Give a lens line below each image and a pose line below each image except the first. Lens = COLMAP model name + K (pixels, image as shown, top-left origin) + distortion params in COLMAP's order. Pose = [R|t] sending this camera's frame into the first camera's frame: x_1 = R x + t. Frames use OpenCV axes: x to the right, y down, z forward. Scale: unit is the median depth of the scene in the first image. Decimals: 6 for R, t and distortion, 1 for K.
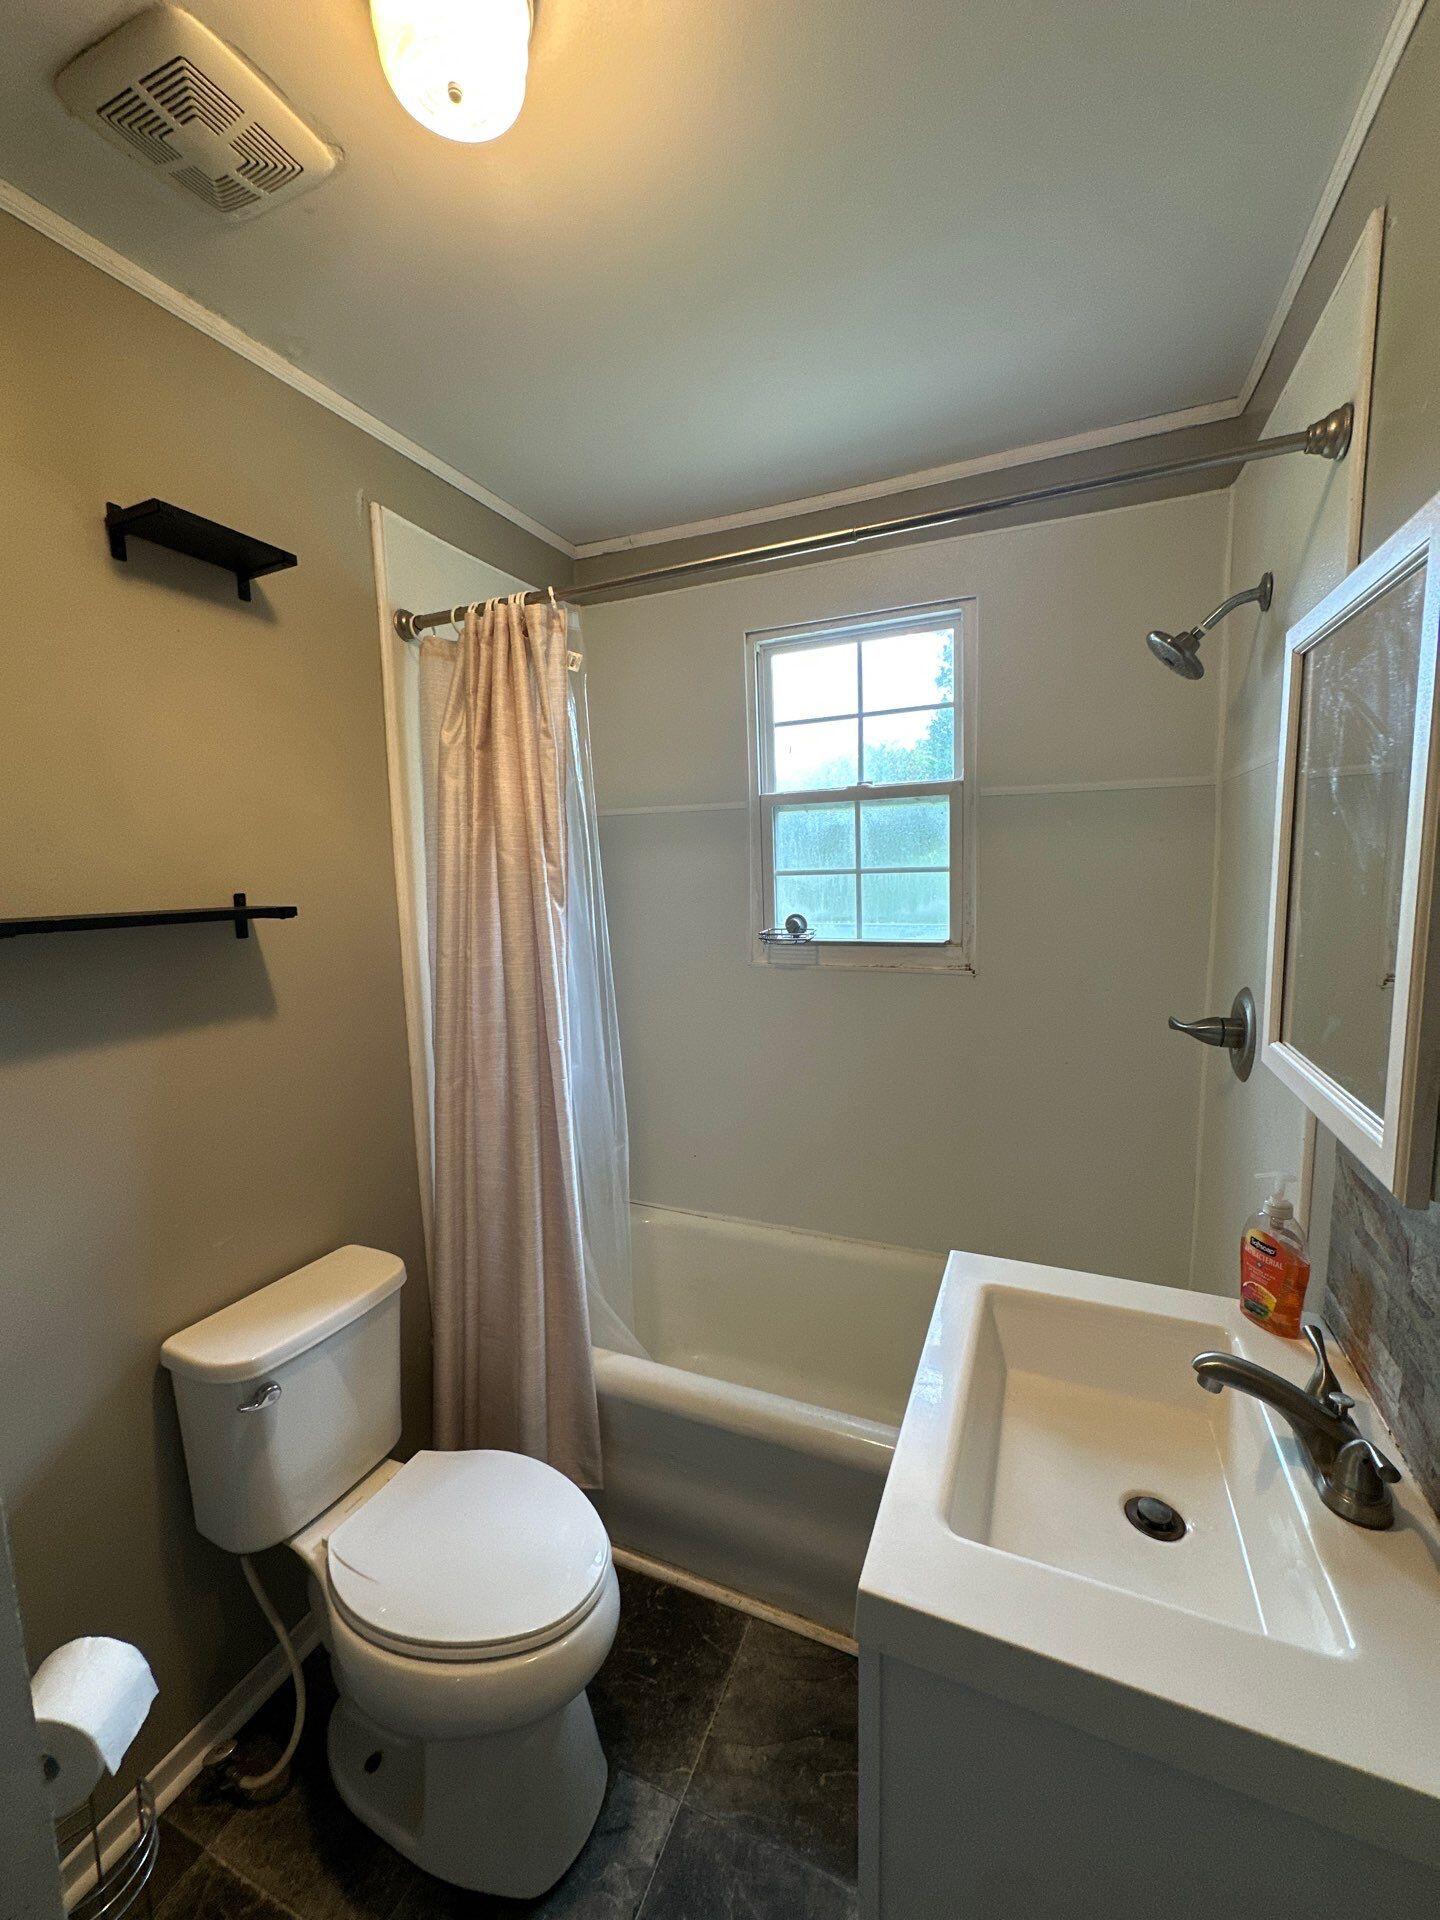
lens RADIAL K [[764.9, 0, 711.9], [0, 764.9, 958.4], [0, 0, 1]] dist [-0.002701, 0.000354]
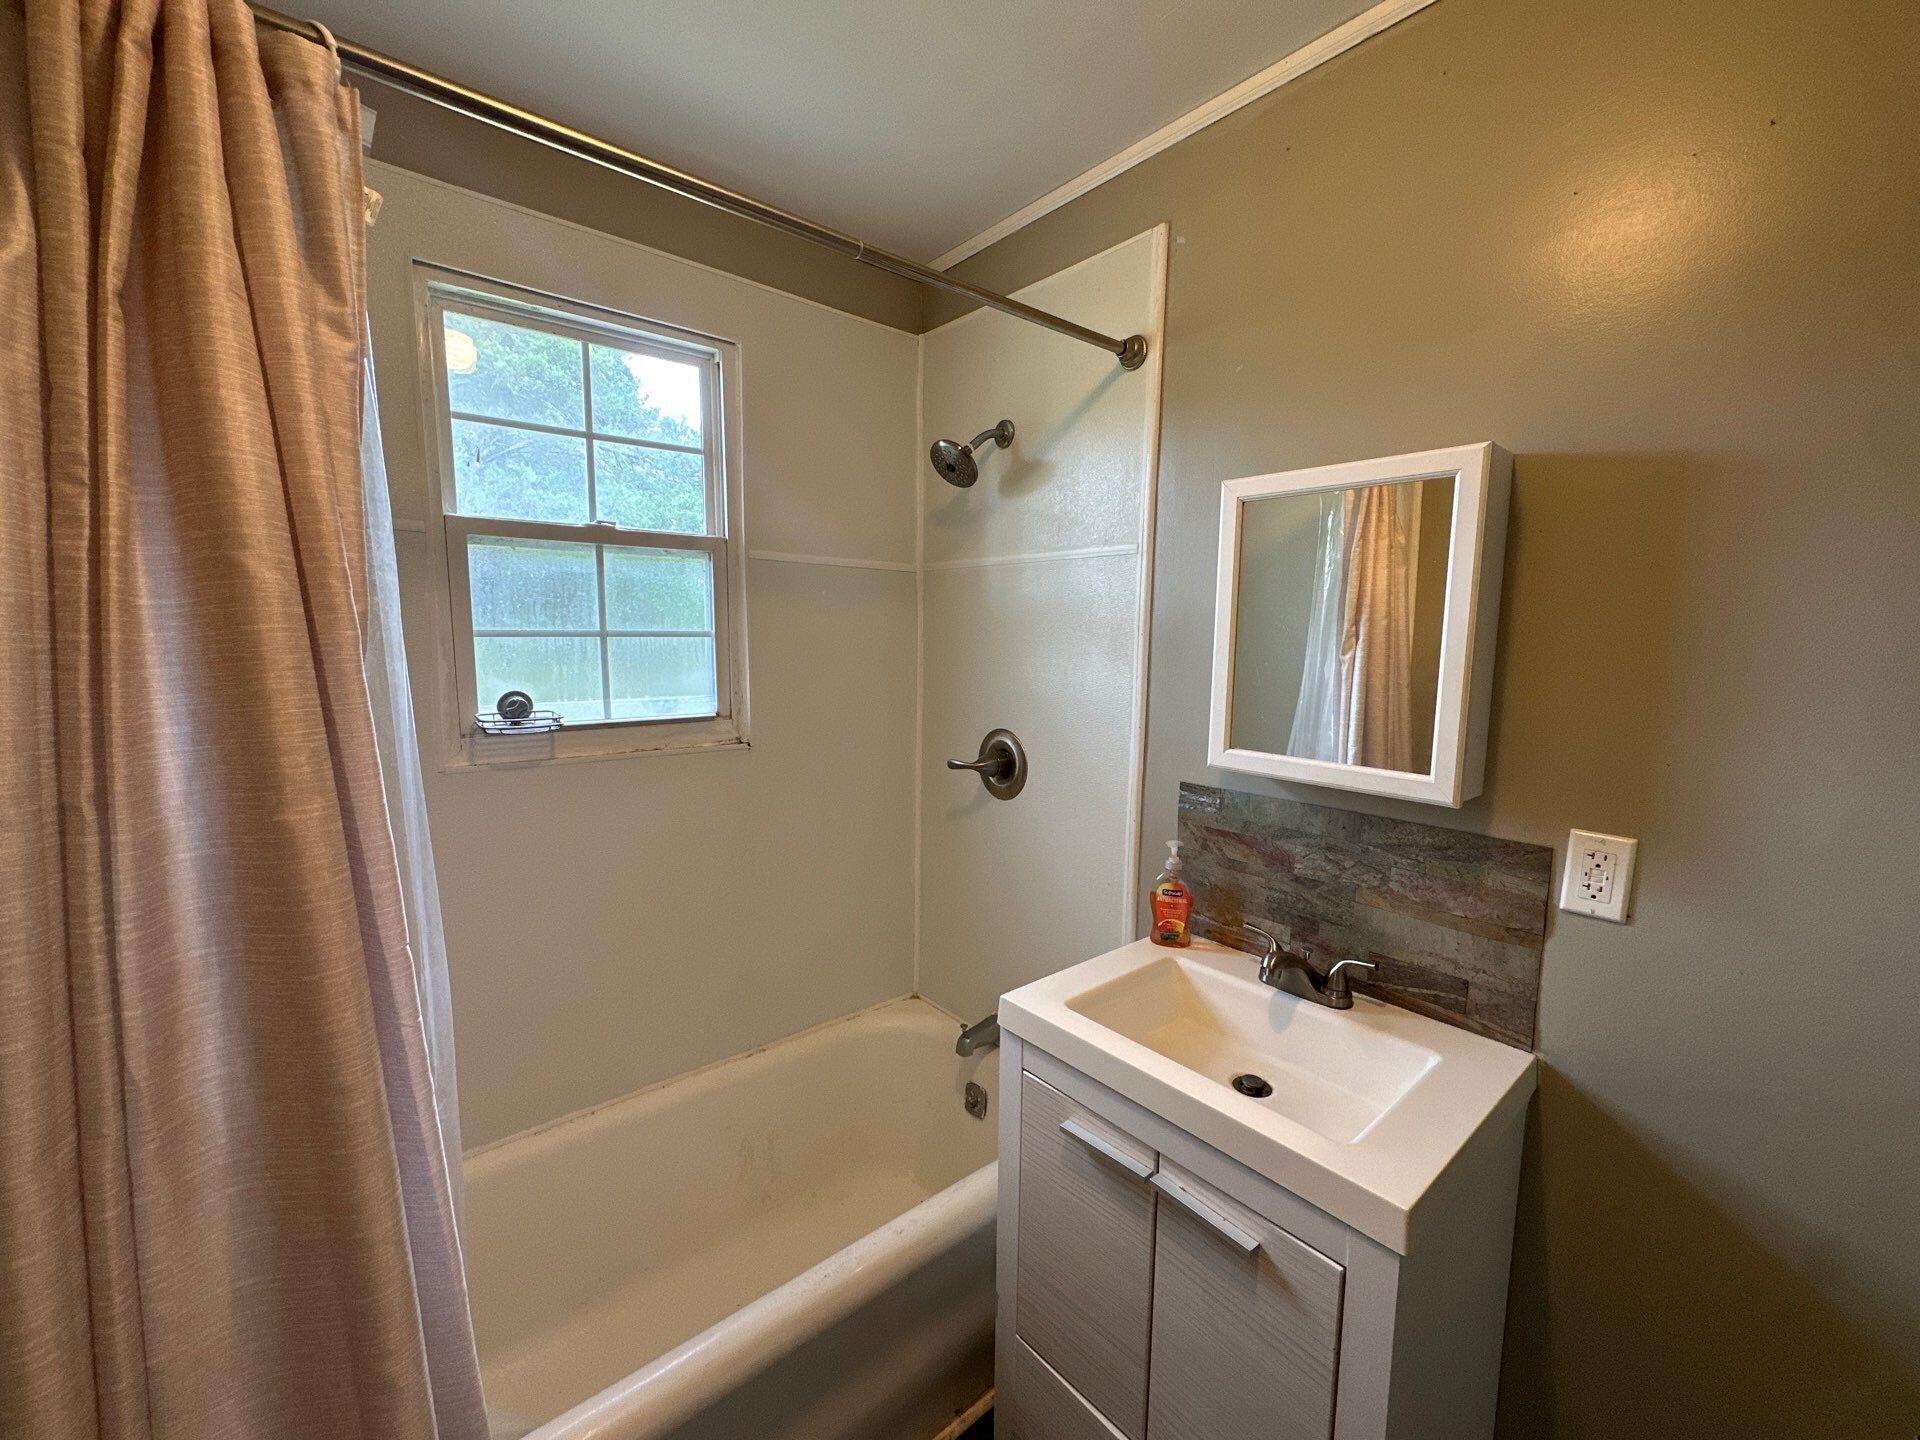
lens RADIAL K [[764.9, 0, 955.0], [0, 764.9, 725.4], [0, 0, 1]] dist [-0.002701, 0.000354]
pose [[0.439767, -0.076783, 0.894824, -0.371499], [0.087732, 0.995246, 0.042284, -0.021918], [-0.893817, 0.059910, 0.444413, 0.338467]]
